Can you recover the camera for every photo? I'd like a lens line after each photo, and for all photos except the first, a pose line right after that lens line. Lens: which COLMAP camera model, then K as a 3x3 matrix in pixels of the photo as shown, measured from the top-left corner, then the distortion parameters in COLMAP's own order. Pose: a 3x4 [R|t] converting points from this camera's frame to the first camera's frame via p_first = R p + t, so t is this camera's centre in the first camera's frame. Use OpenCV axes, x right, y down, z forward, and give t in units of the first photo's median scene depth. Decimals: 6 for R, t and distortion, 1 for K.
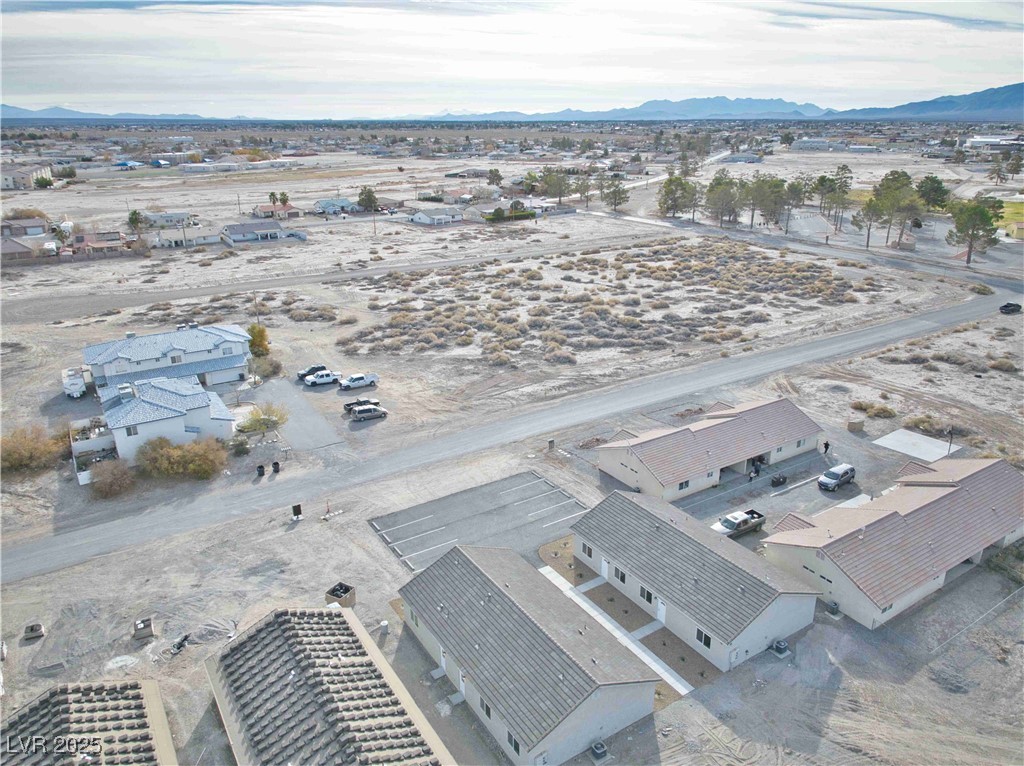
lens RADIAL K [[723.9, 0, 515.0], [0, 723.9, 385.4], [0, 0, 1]] dist [0.028069, -0.056587]
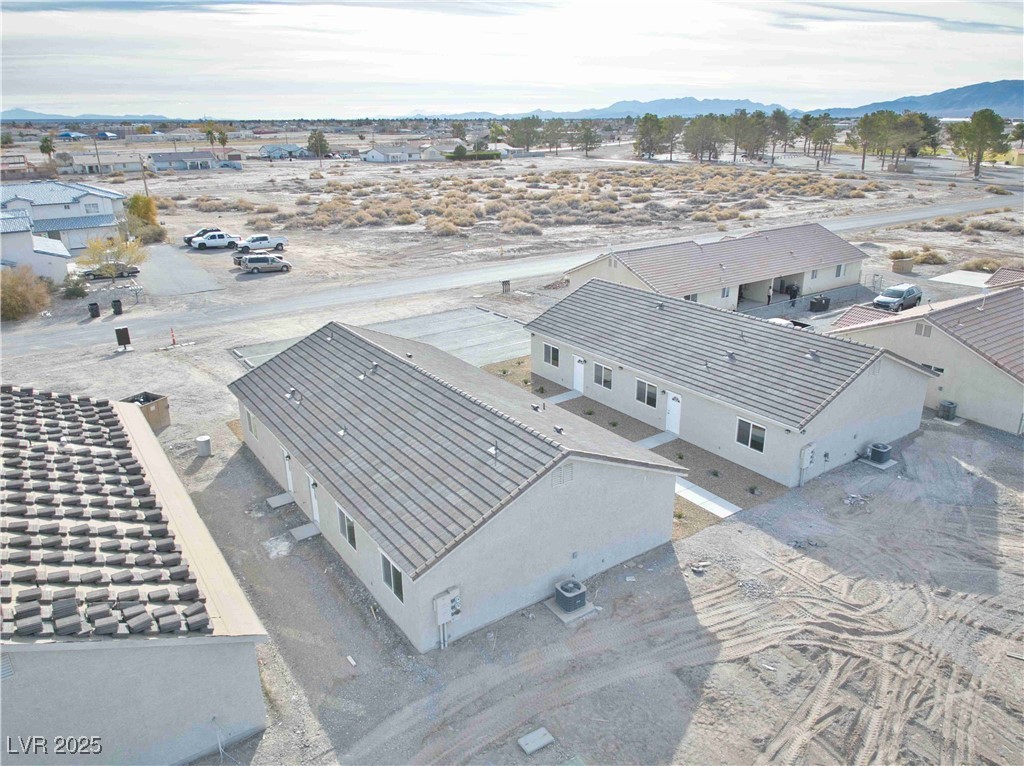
lens RADIAL K [[723.9, 0, 515.0], [0, 723.9, 385.4], [0, 0, 1]] dist [0.028069, -0.056587]
pose [[0.999276, -0.014207, 0.035298, 0.033177], [0.014204, 0.999899, 0.000323, 0.190204], [-0.035299, 0.000179, 0.999377, 0.268919]]
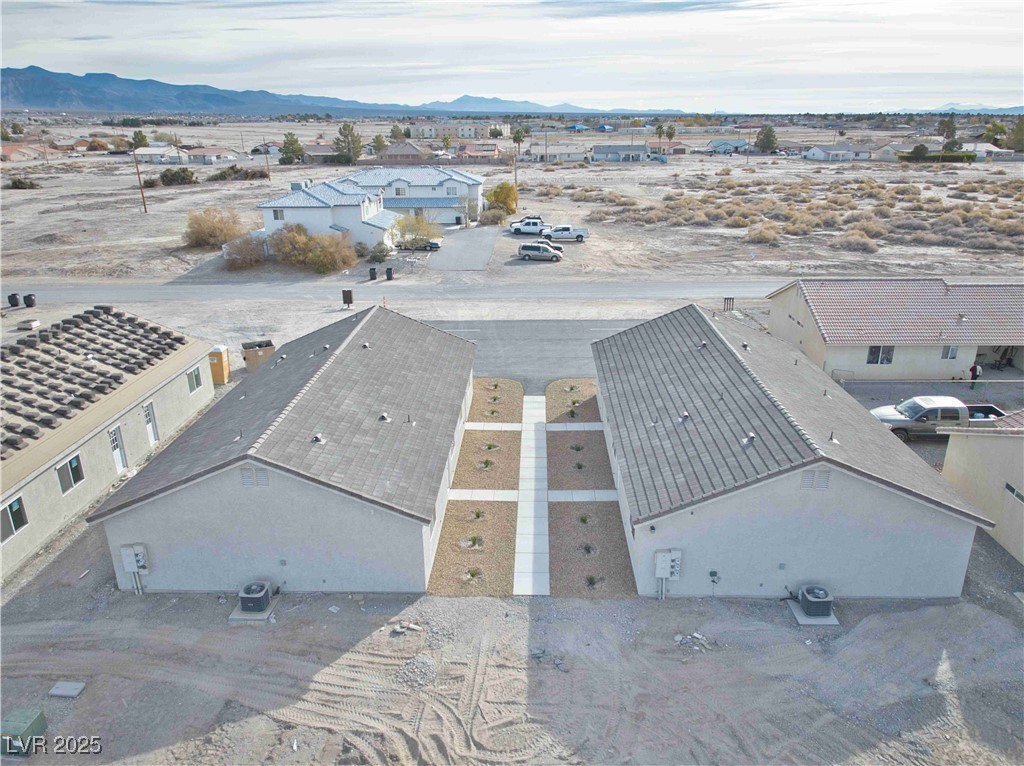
lens RADIAL K [[723.9, 0, 515.0], [0, 723.9, 385.4], [0, 0, 1]] dist [0.028069, -0.056587]
pose [[0.826436, 0.194399, -0.528406, 0.263551], [-0.190866, 0.979663, 0.061898, 0.156751], [0.529693, 0.049700, 0.846732, 0.352733]]
